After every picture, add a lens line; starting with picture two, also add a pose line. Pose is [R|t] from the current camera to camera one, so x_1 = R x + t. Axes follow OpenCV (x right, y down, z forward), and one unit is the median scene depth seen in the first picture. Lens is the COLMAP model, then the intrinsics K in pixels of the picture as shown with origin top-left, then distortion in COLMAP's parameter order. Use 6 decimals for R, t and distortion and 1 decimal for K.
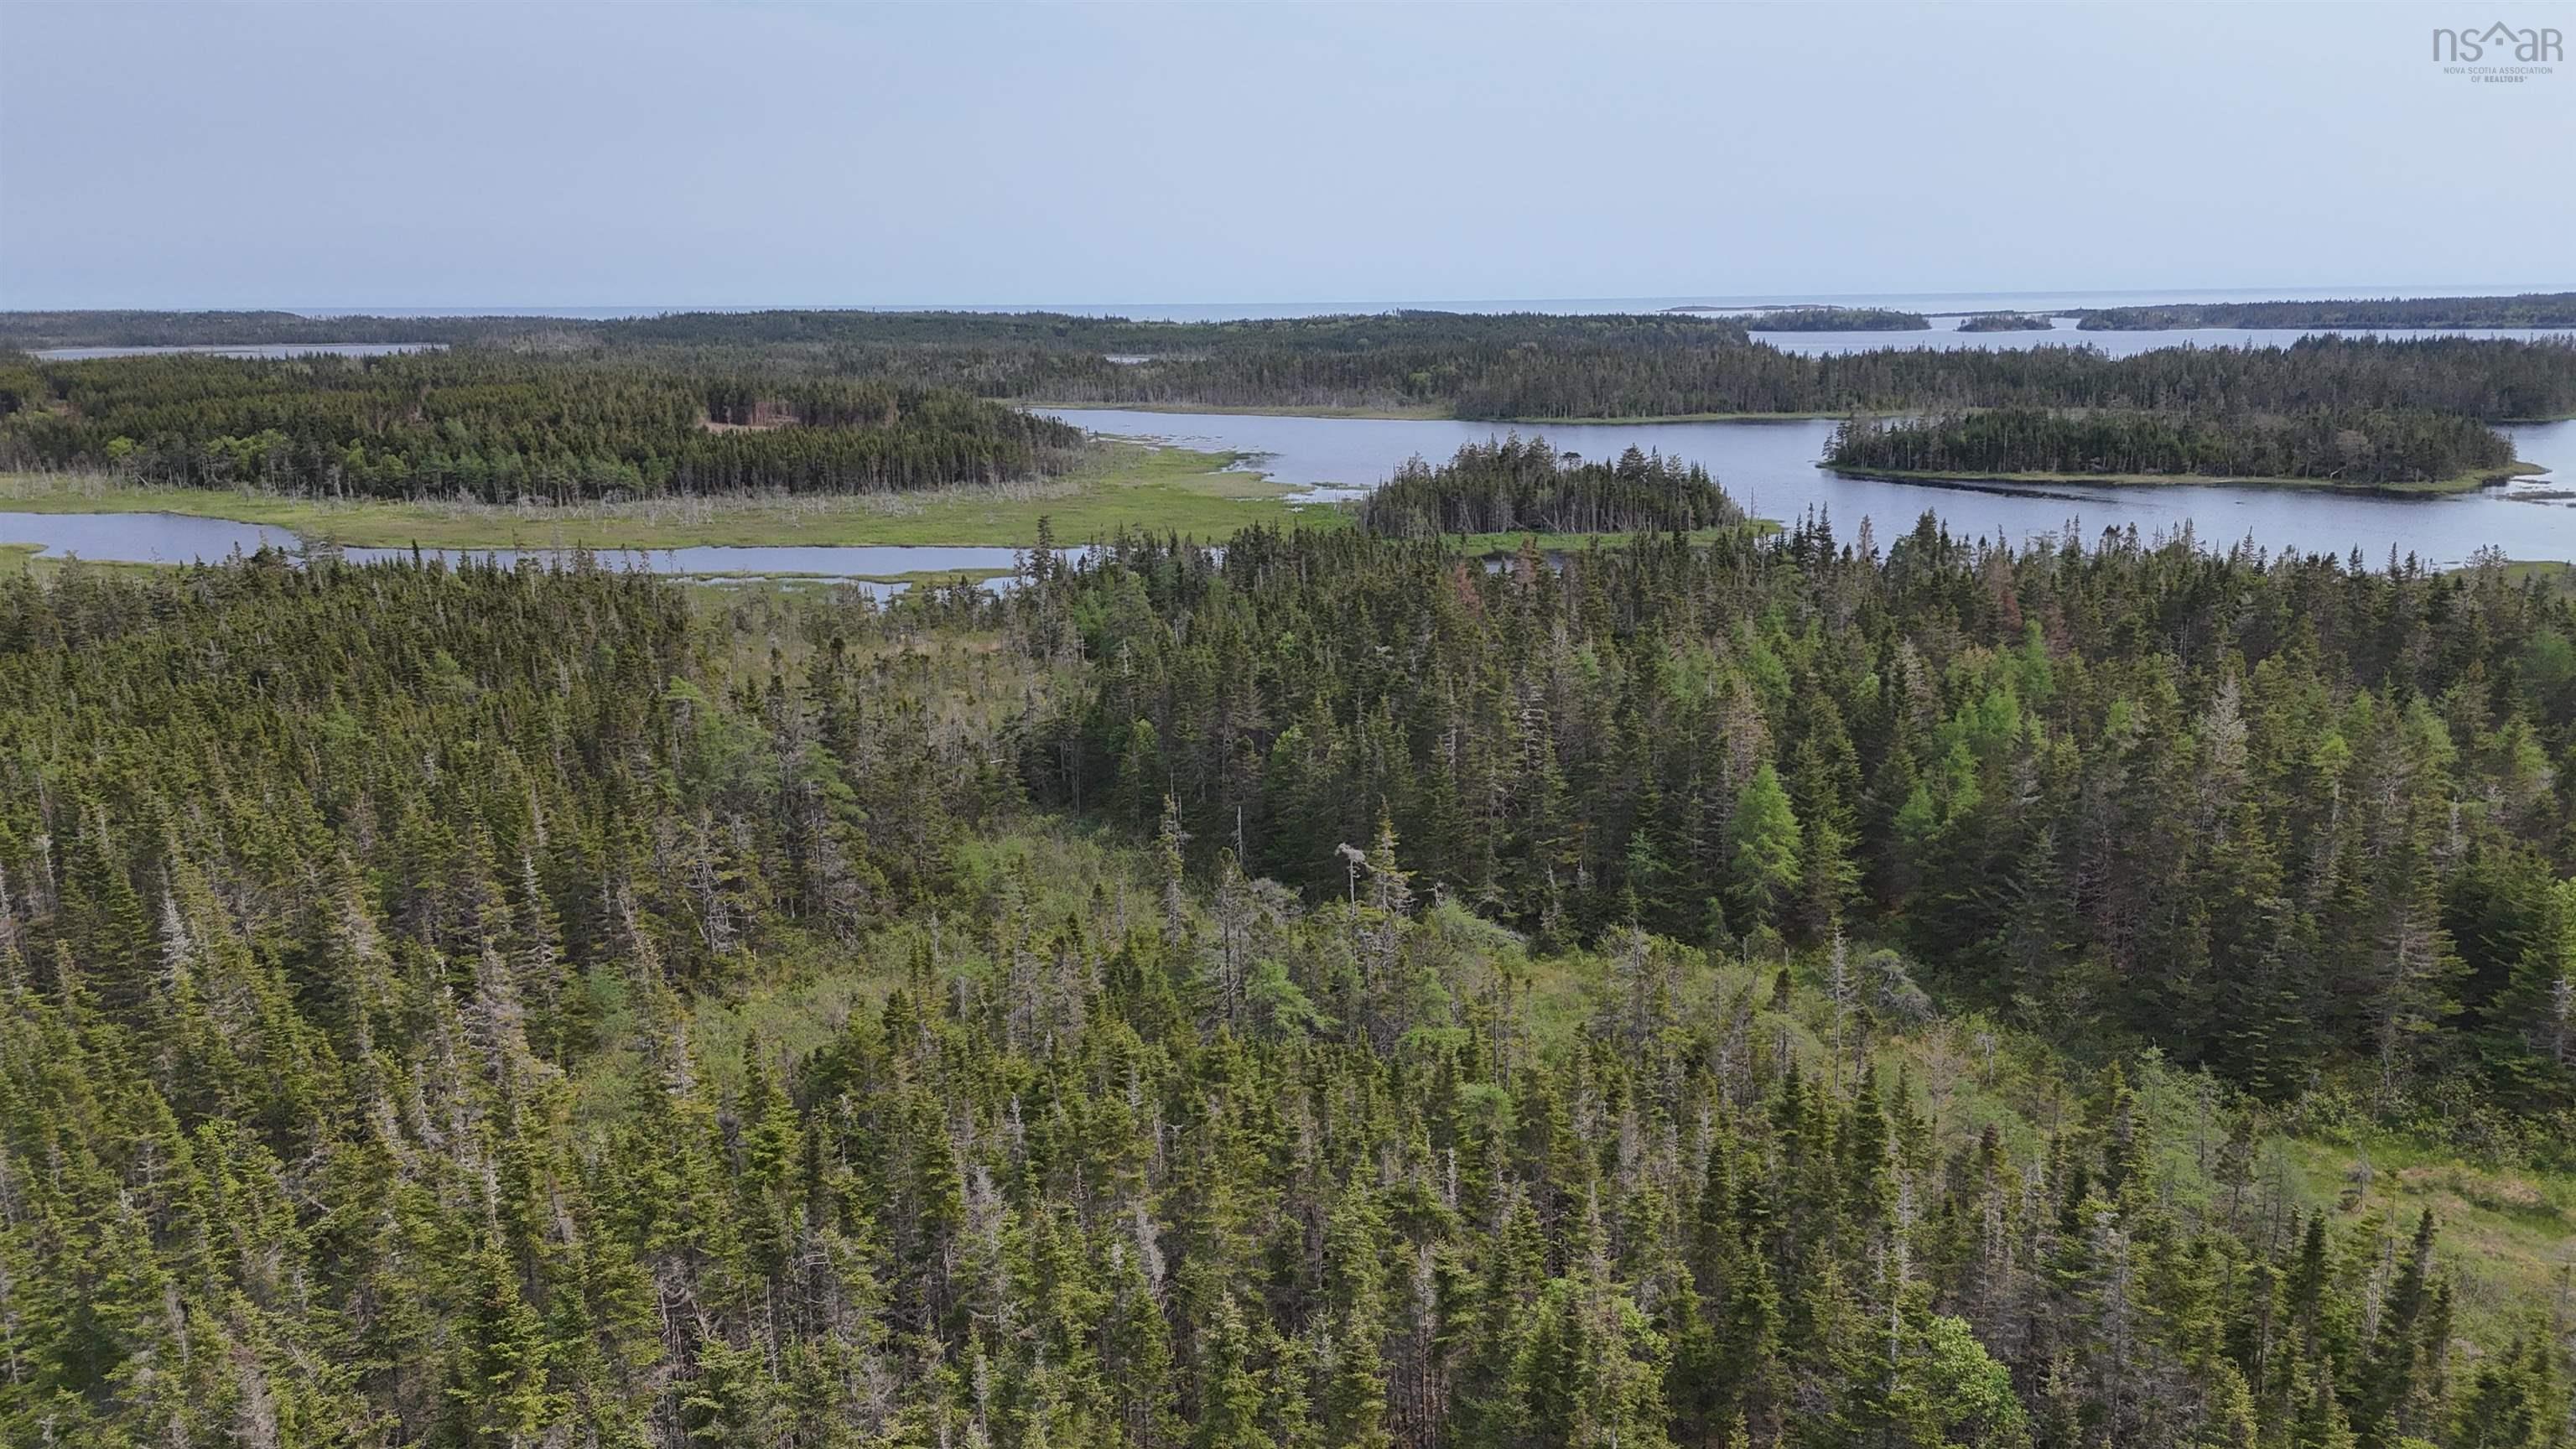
lens RADIAL K [[1889.2, 0, 1296.9], [0, 1889.2, 717.9], [0, 0, 1]] dist [0.080441, -0.077849]
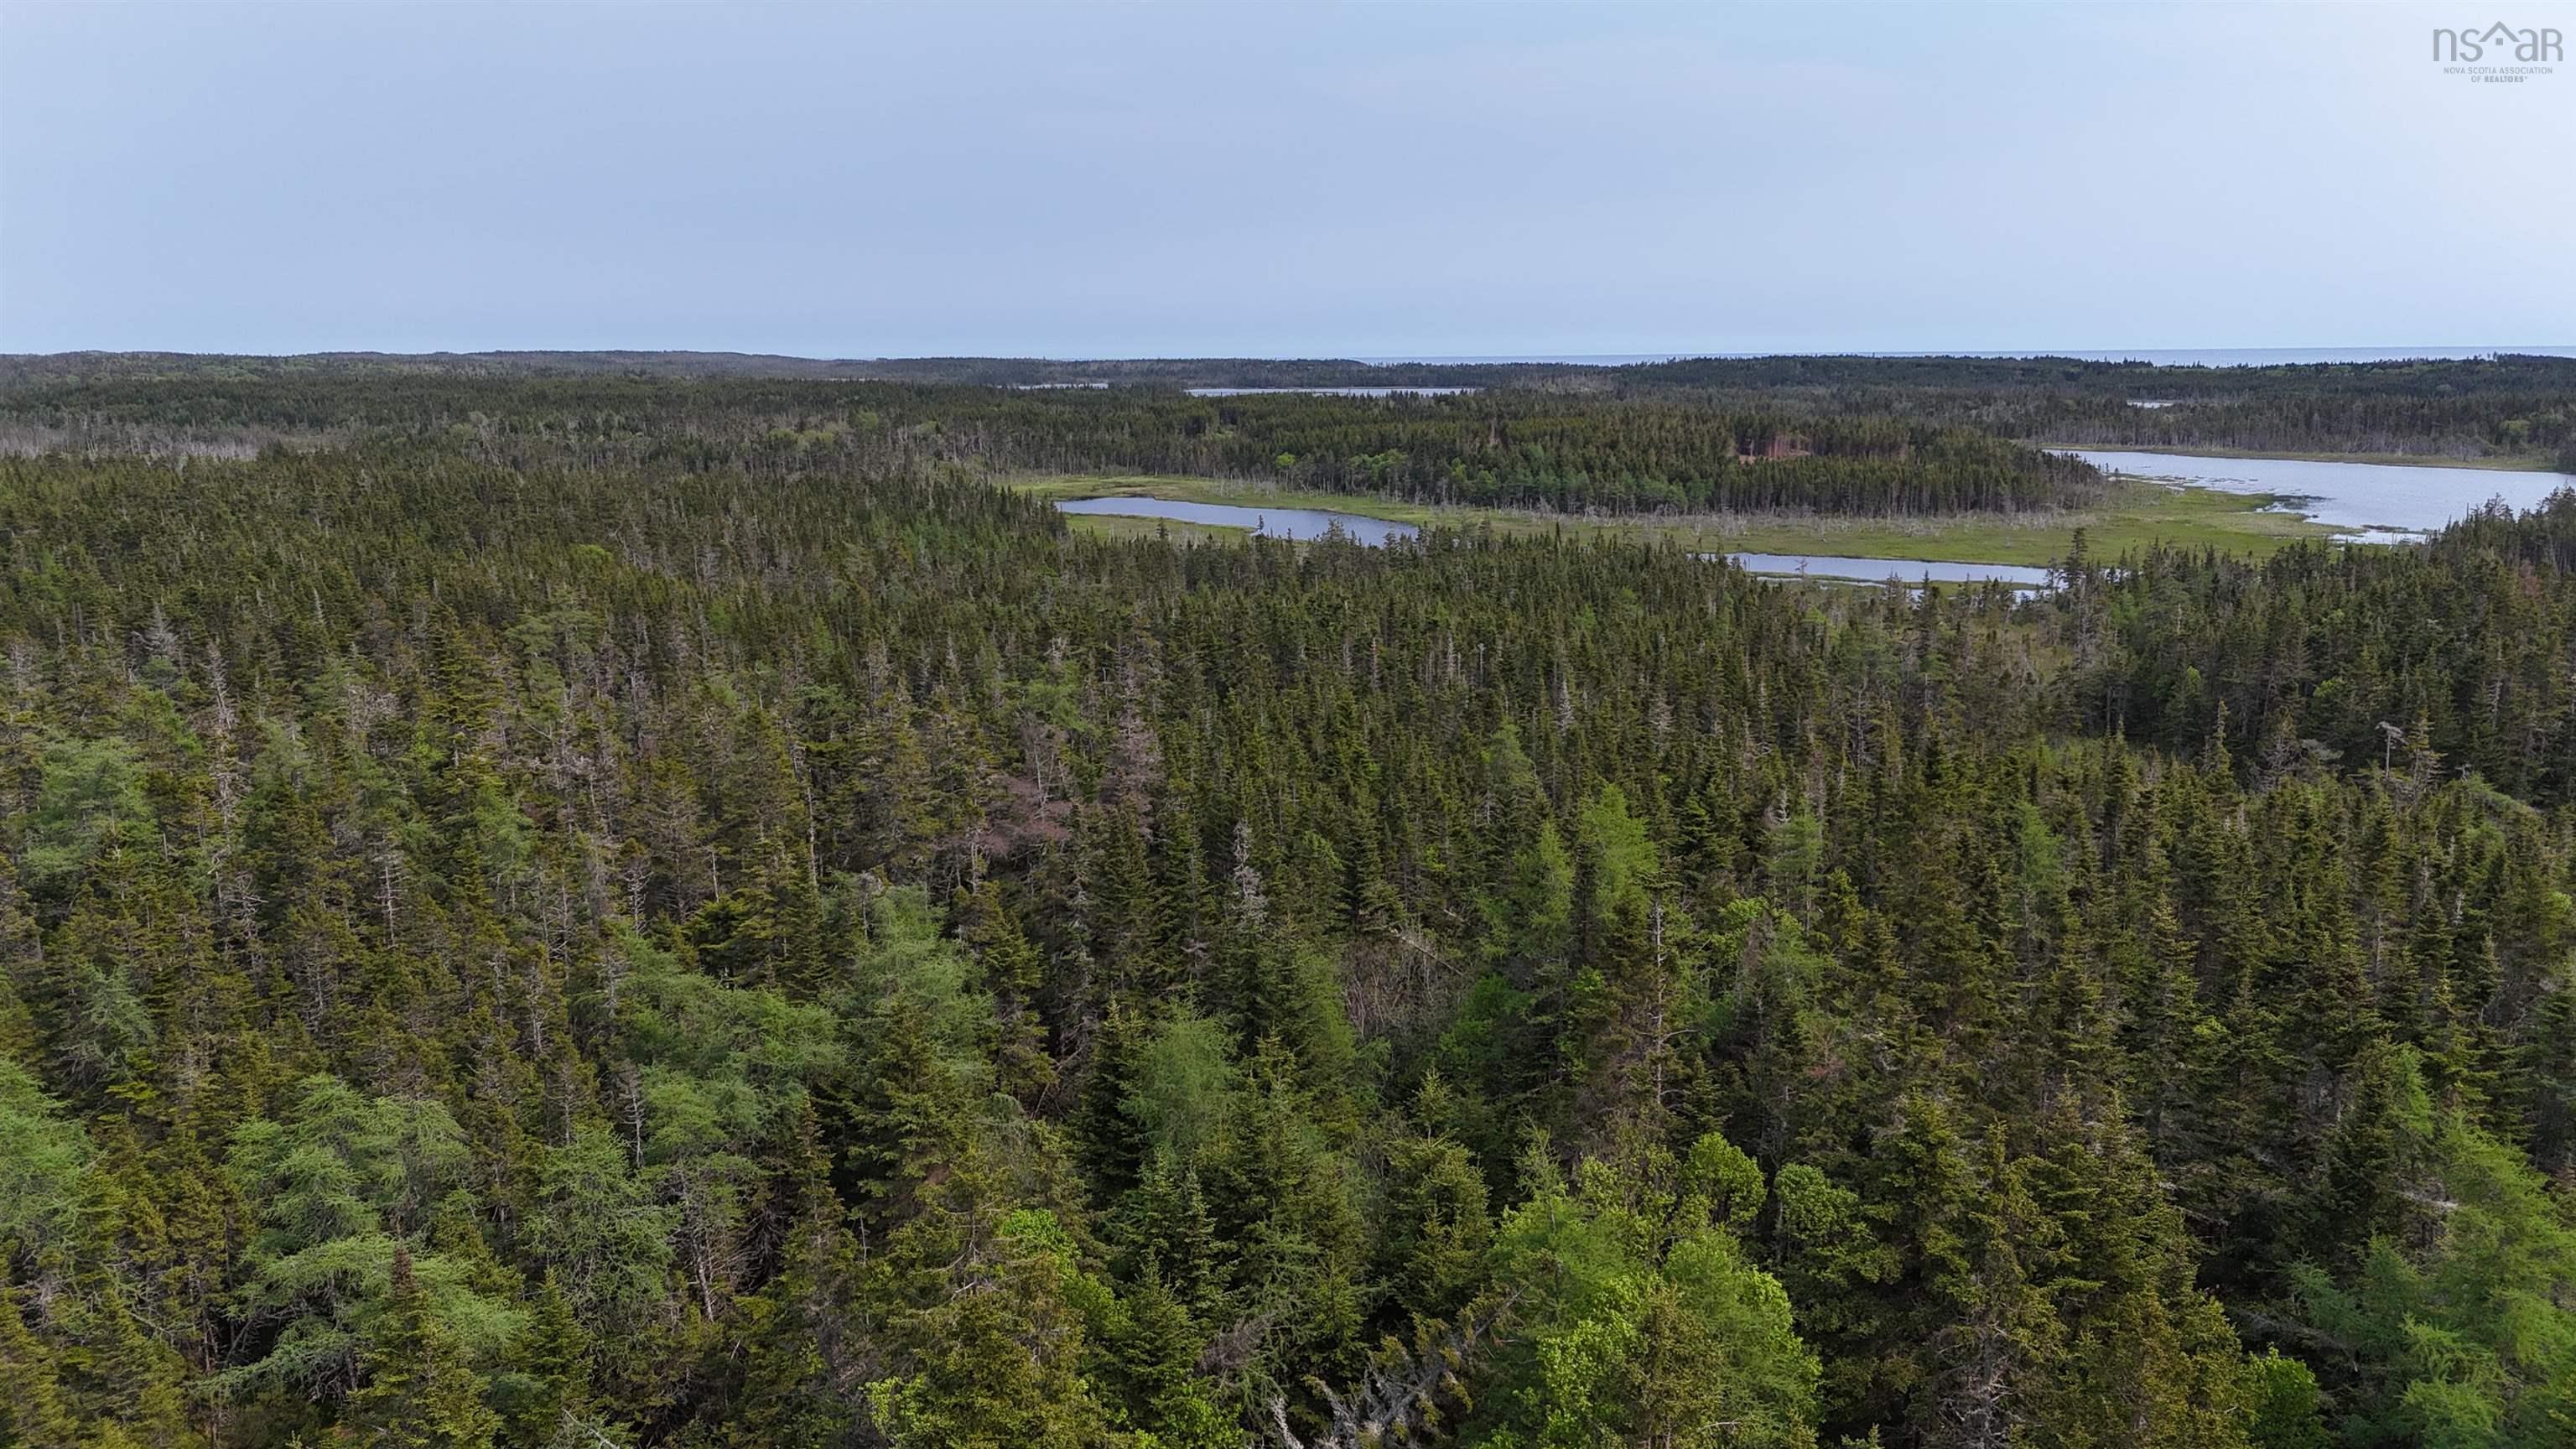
lens RADIAL K [[1889.2, 0, 1299.9], [0, 1889.2, 713.8], [0, 0, 1]] dist [0.080441, -0.077849]
pose [[0.879488, 0.094367, -0.466472, -0.002640], [-0.106525, 0.994310, 0.000306, 0.024693], [0.463847, 0.049422, 0.884536, -0.094069]]
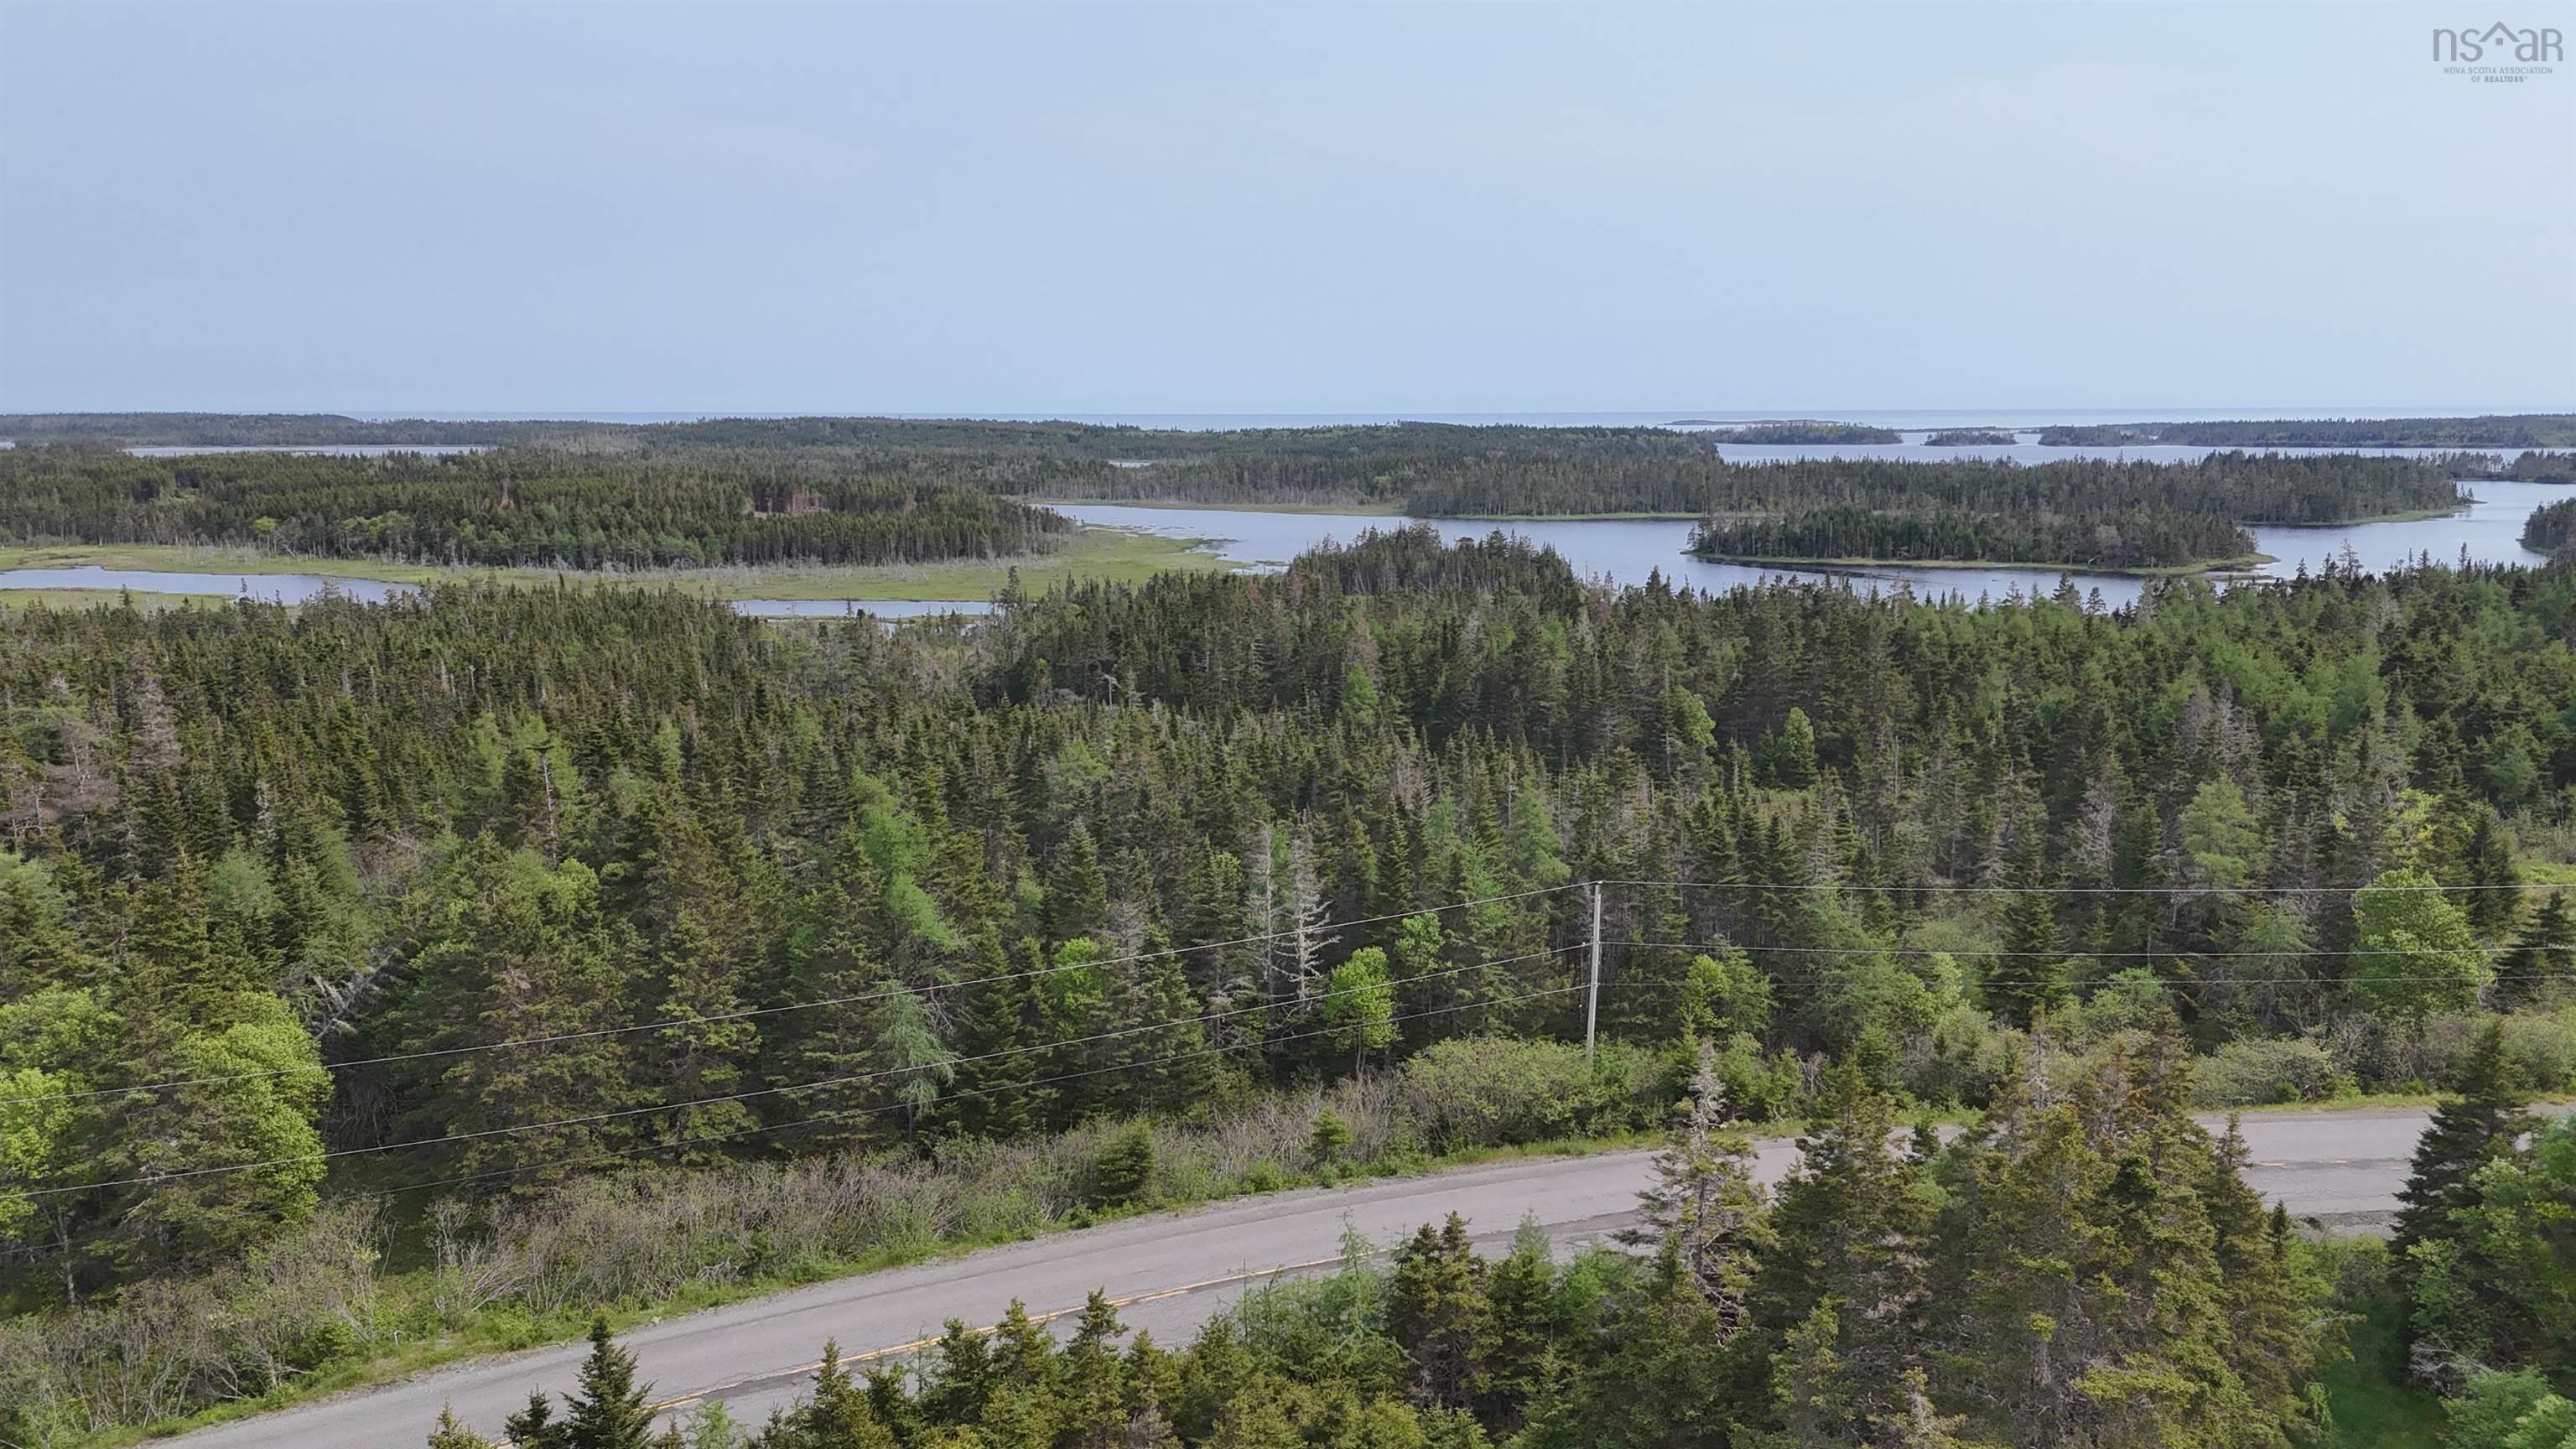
lens RADIAL K [[1889.2, 0, 1299.5], [0, 1889.2, 715.4], [0, 0, 1]] dist [0.080441, -0.077849]
pose [[0.999918, 0.009571, -0.008481, 0.044064], [-0.010041, 0.998309, -0.057257, 0.039461], [0.007918, 0.057338, 0.998323, -0.181091]]
